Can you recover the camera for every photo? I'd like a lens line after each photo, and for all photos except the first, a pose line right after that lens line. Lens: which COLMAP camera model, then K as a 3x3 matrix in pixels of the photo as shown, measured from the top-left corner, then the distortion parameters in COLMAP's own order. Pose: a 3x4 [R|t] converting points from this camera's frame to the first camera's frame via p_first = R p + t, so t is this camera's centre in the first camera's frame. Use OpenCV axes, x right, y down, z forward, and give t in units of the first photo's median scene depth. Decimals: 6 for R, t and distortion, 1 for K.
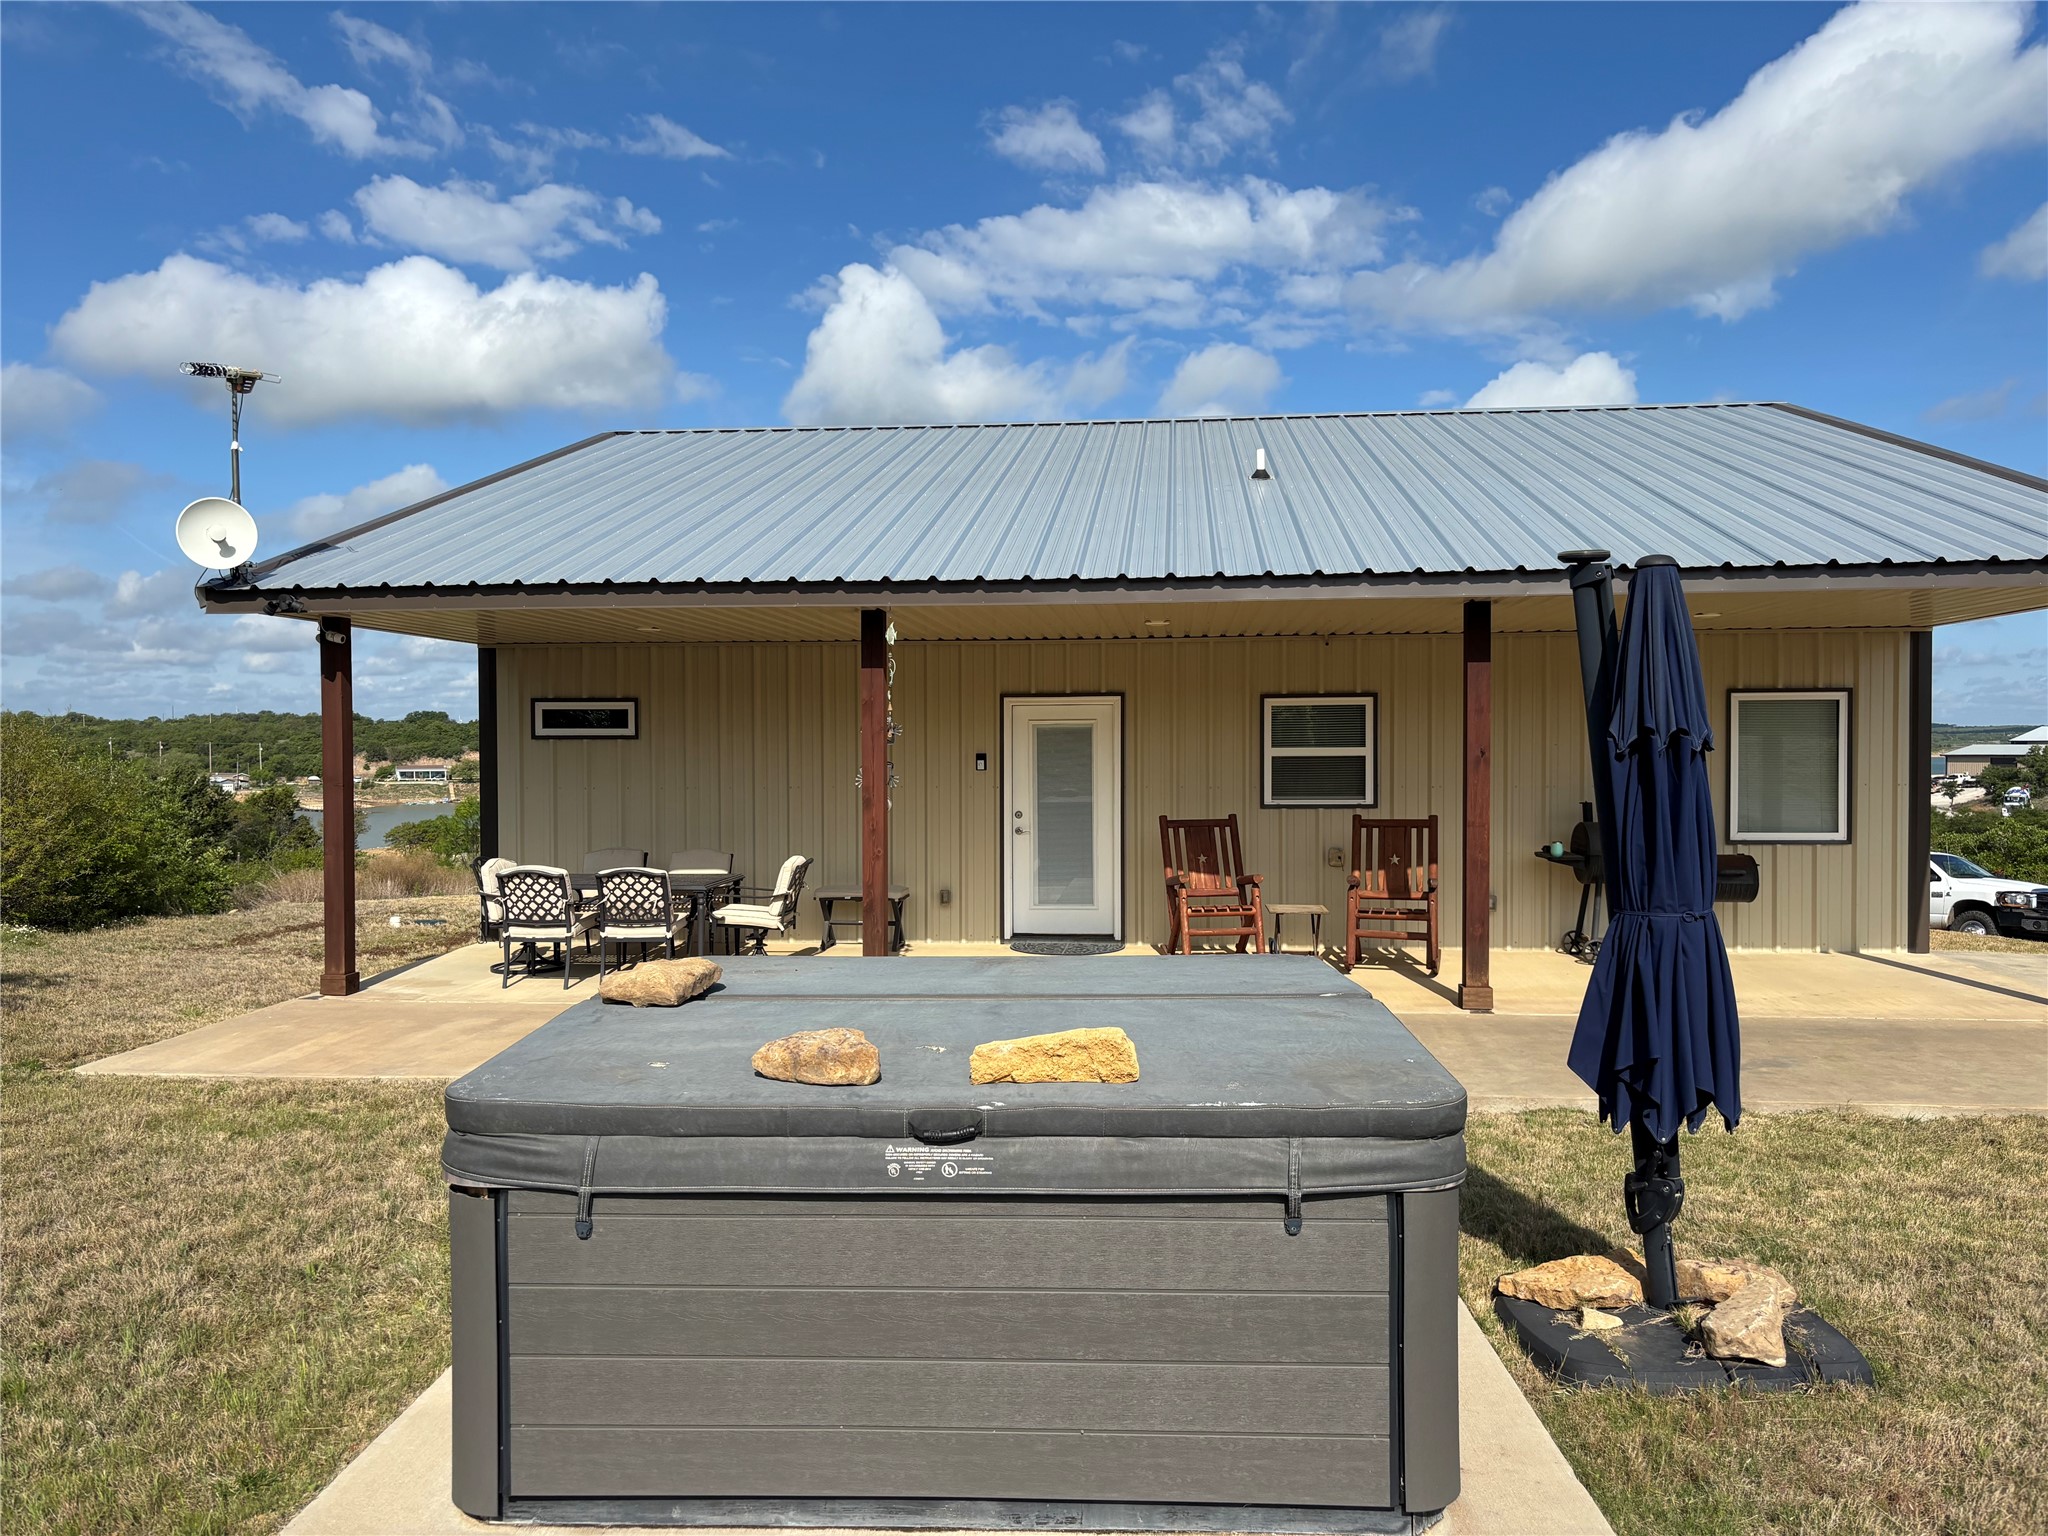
lens RADIAL K [[1567.1, 0, 1029.4], [0, 1567.1, 789.8], [0, 0, 1]] dist [0.004627, -0.003426]
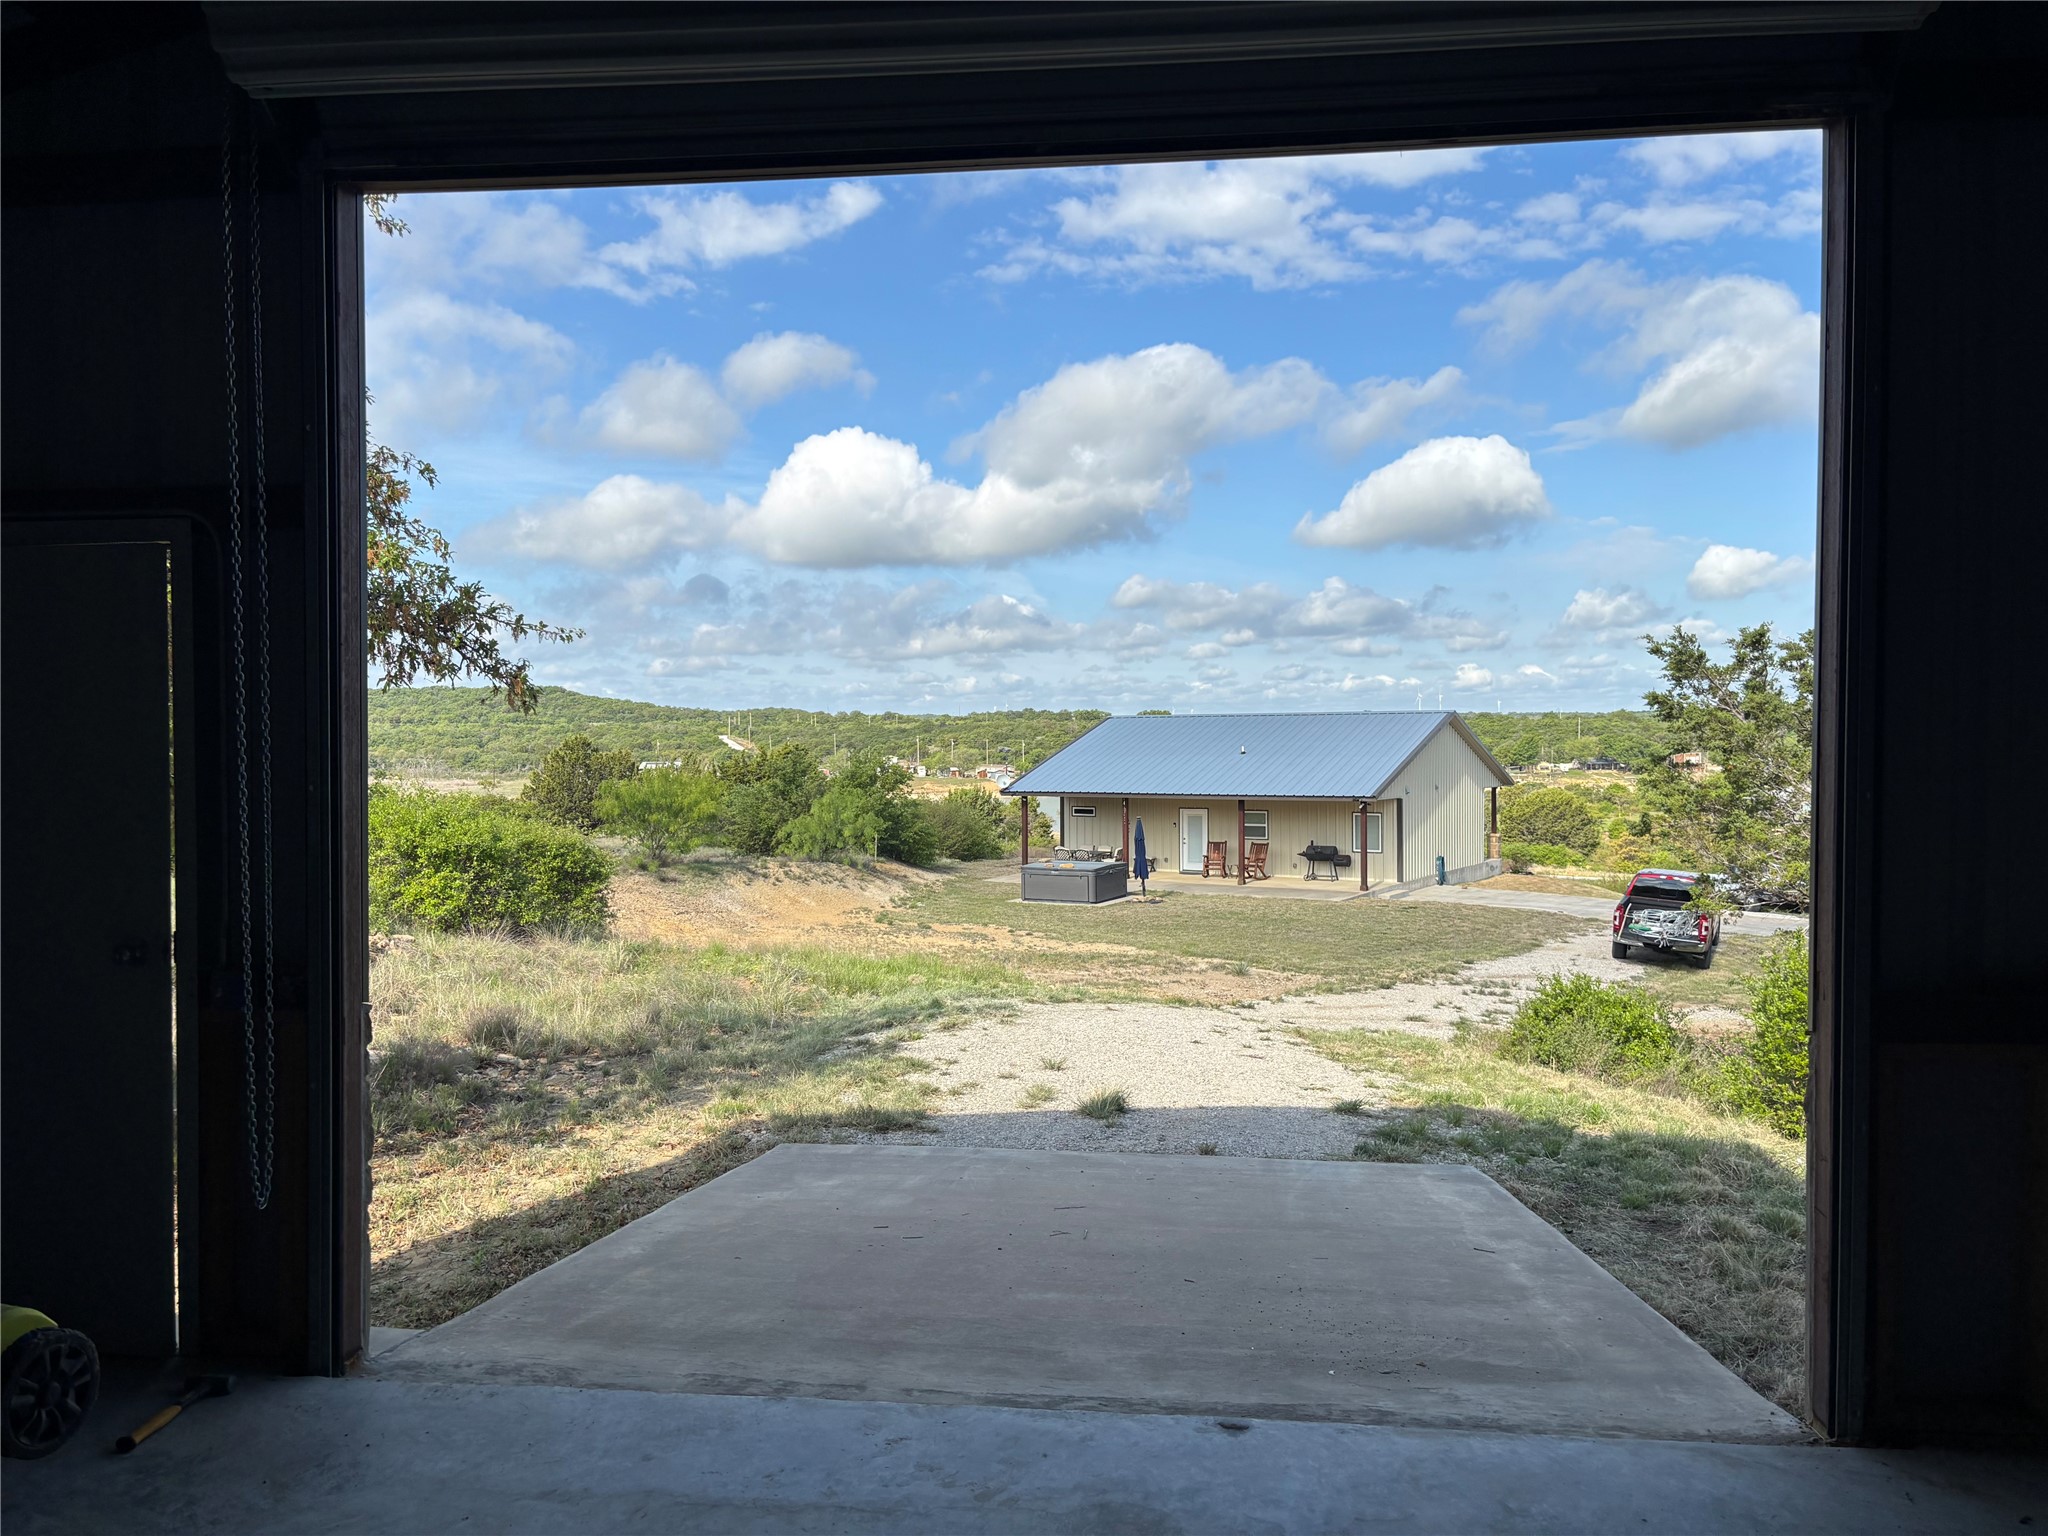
lens RADIAL K [[1567.1, 0, 1029.4], [0, 1567.1, 789.8], [0, 0, 1]] dist [0.004627, -0.003426]
pose [[0.899184, 0.012908, -0.437380, 0.049626], [-0.008435, 0.999890, 0.012167, -0.005487], [0.437489, -0.007251, 0.899195, -0.098444]]
